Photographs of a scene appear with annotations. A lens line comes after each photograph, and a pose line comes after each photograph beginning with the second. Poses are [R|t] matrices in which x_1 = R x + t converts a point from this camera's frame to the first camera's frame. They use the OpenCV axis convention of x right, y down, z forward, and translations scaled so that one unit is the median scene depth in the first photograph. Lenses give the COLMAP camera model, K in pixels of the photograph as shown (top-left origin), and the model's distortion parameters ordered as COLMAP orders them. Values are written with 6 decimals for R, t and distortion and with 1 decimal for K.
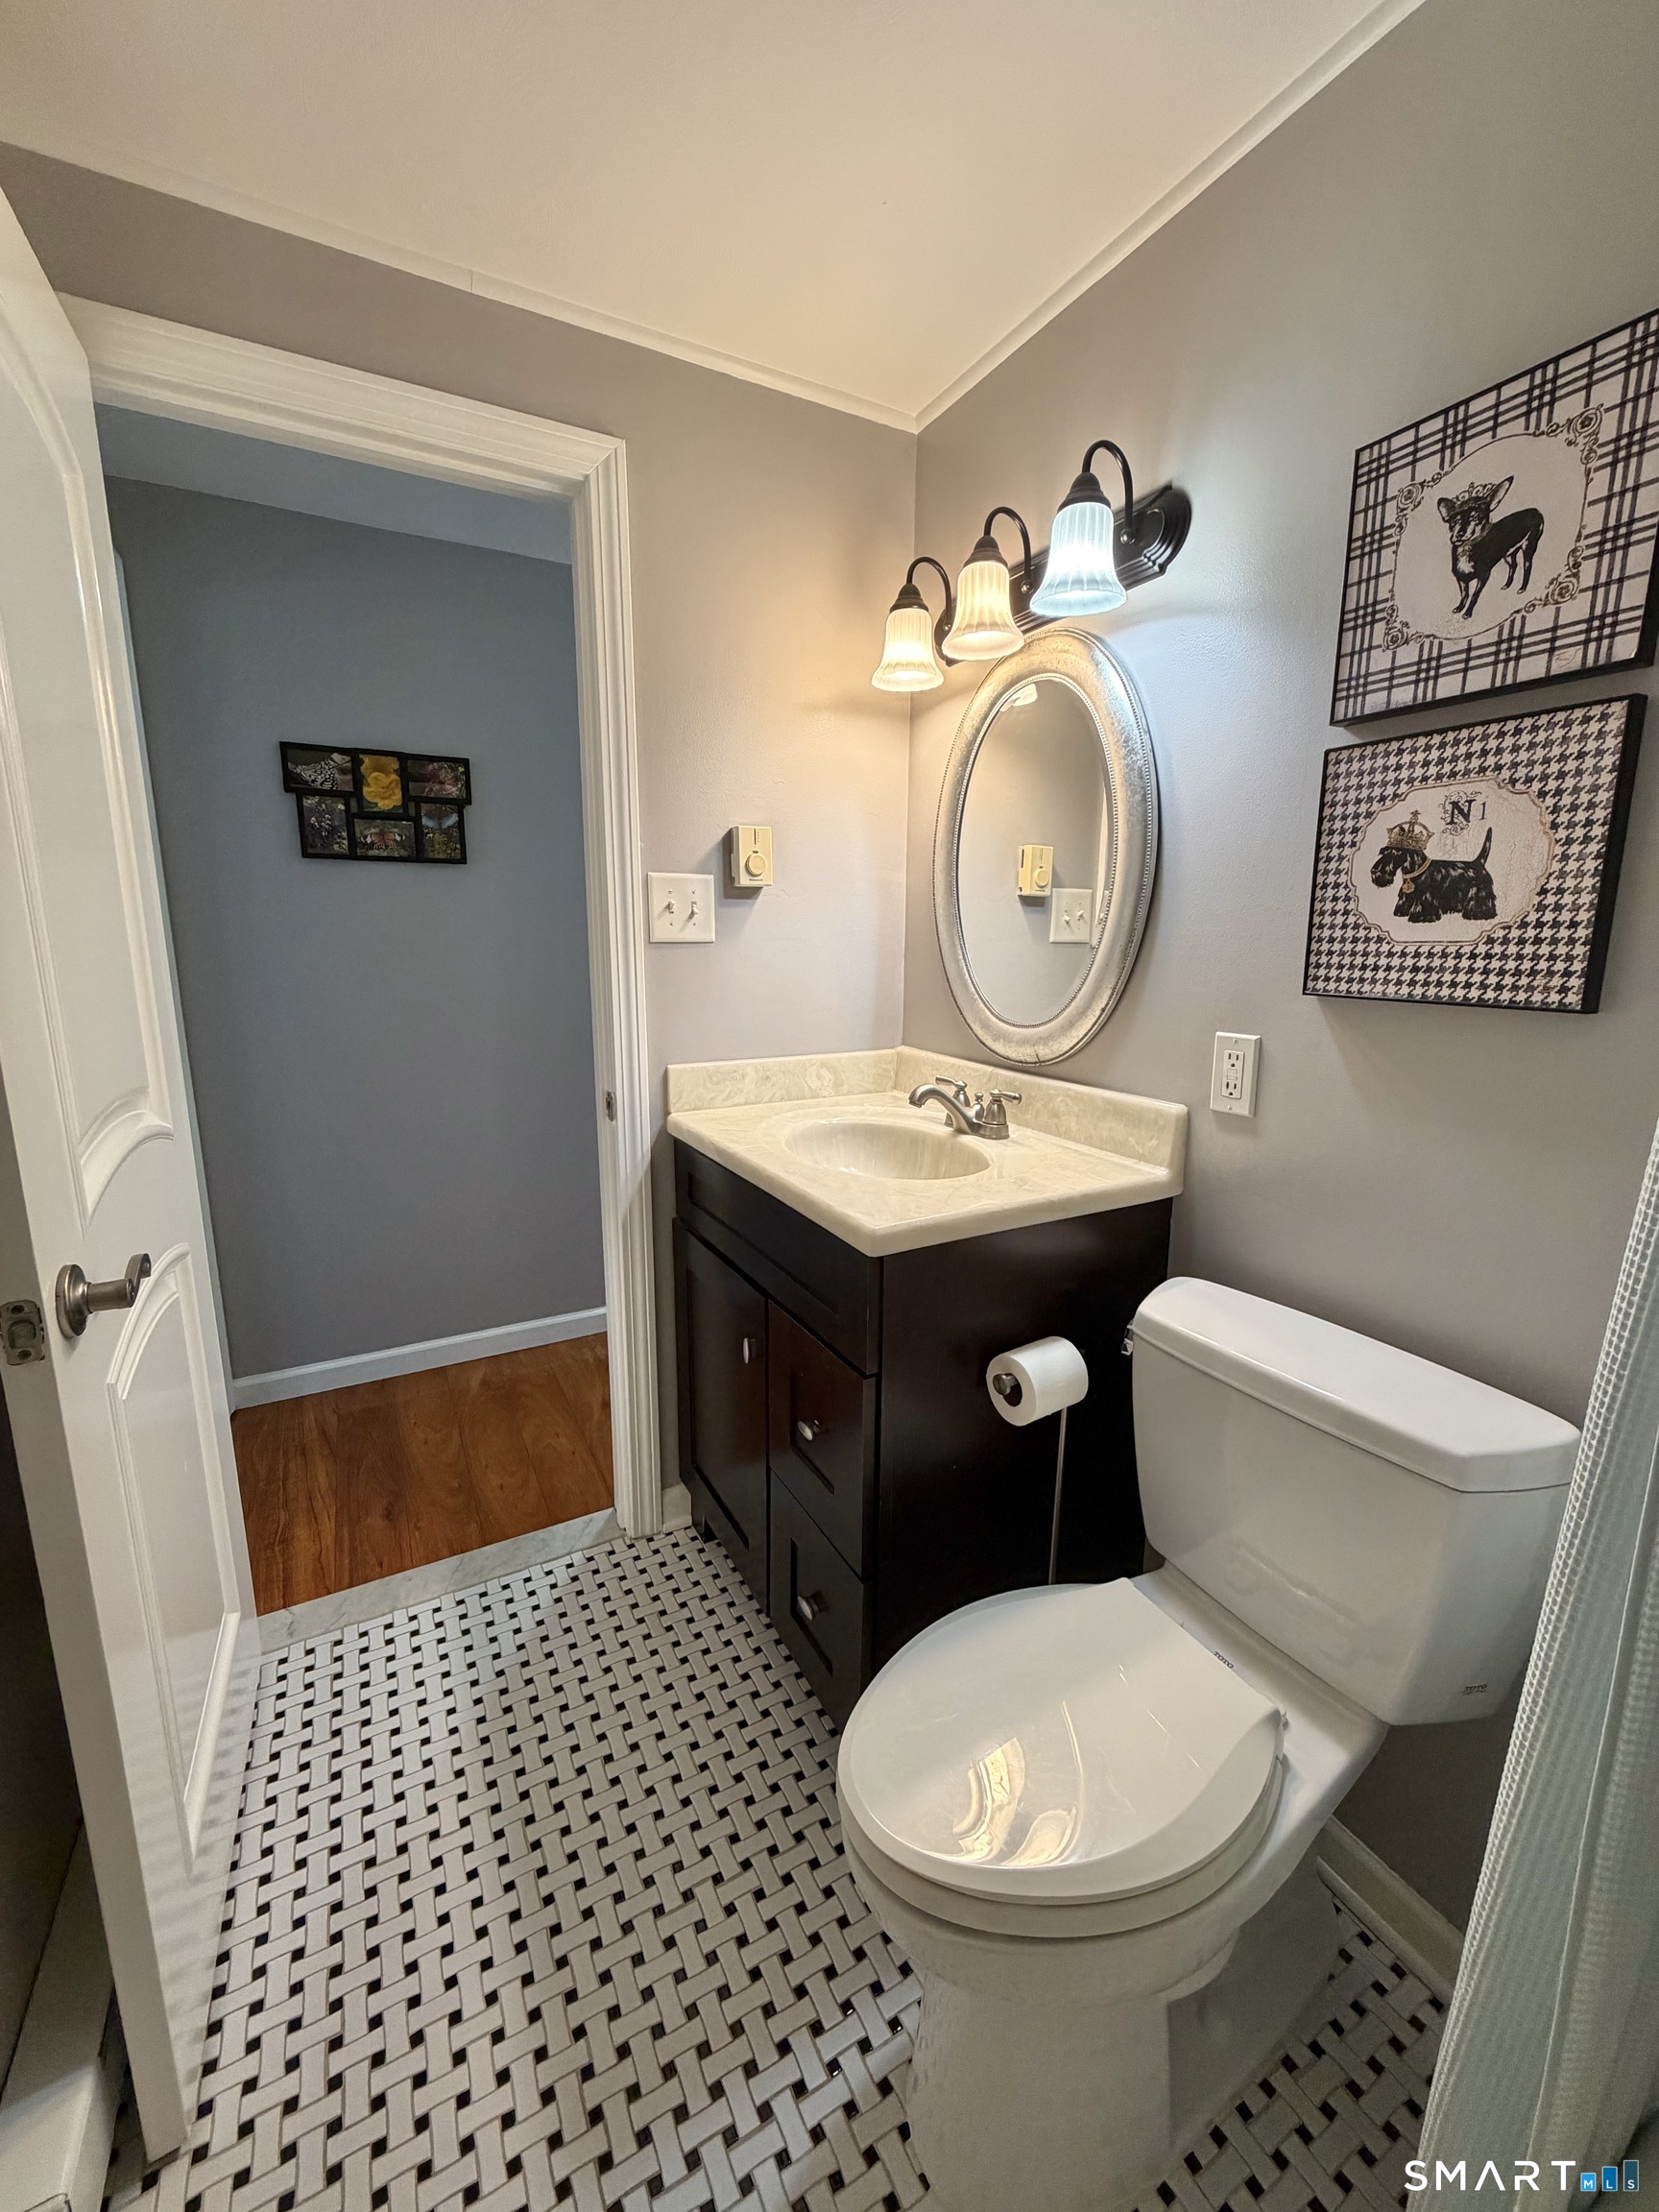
lens RADIAL K [[889.7, 0, 830.7], [0, 889.7, 1100.6], [0, 0, 1]] dist [0.002368, 0.000601]
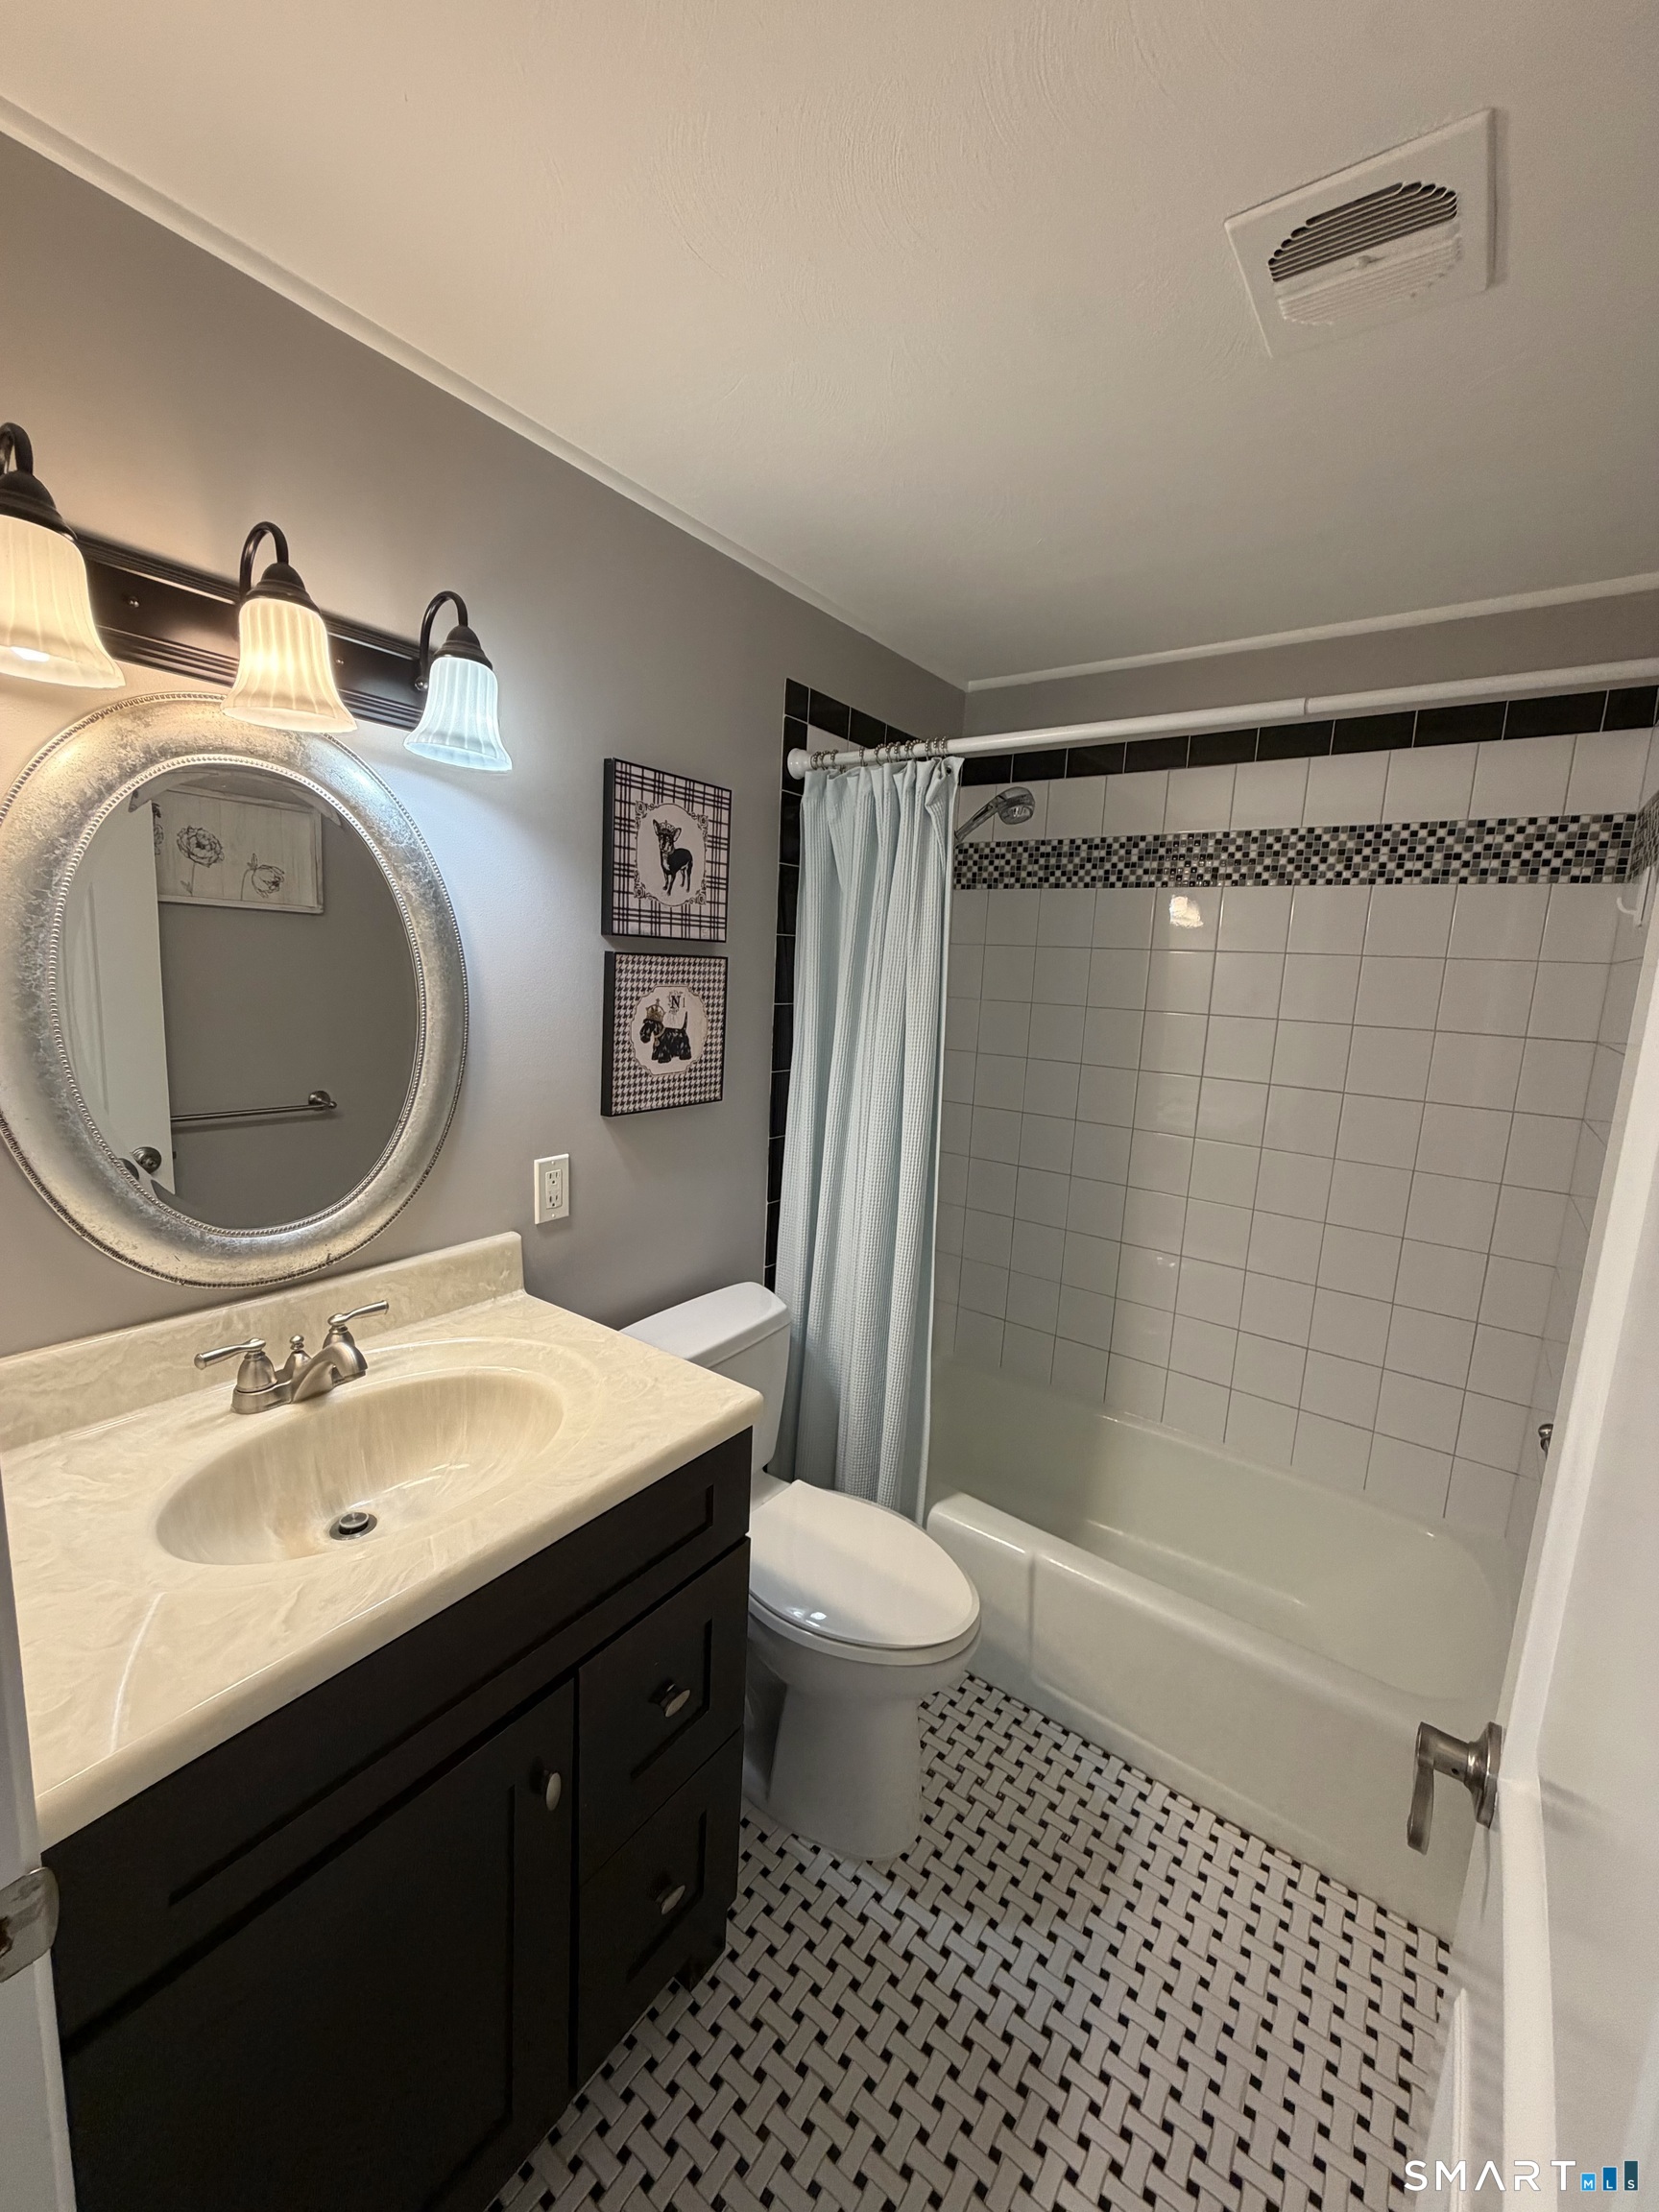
lens RADIAL K [[889.7, 0, 825.6], [0, 889.7, 1099.9], [0, 0, 1]] dist [0.002368, 0.000601]
pose [[-0.424955, -0.168660, 0.889363, -1.007106], [0.120164, 0.963283, 0.240095, -0.512019], [-0.897203, 0.208899, -0.389086, 1.424944]]
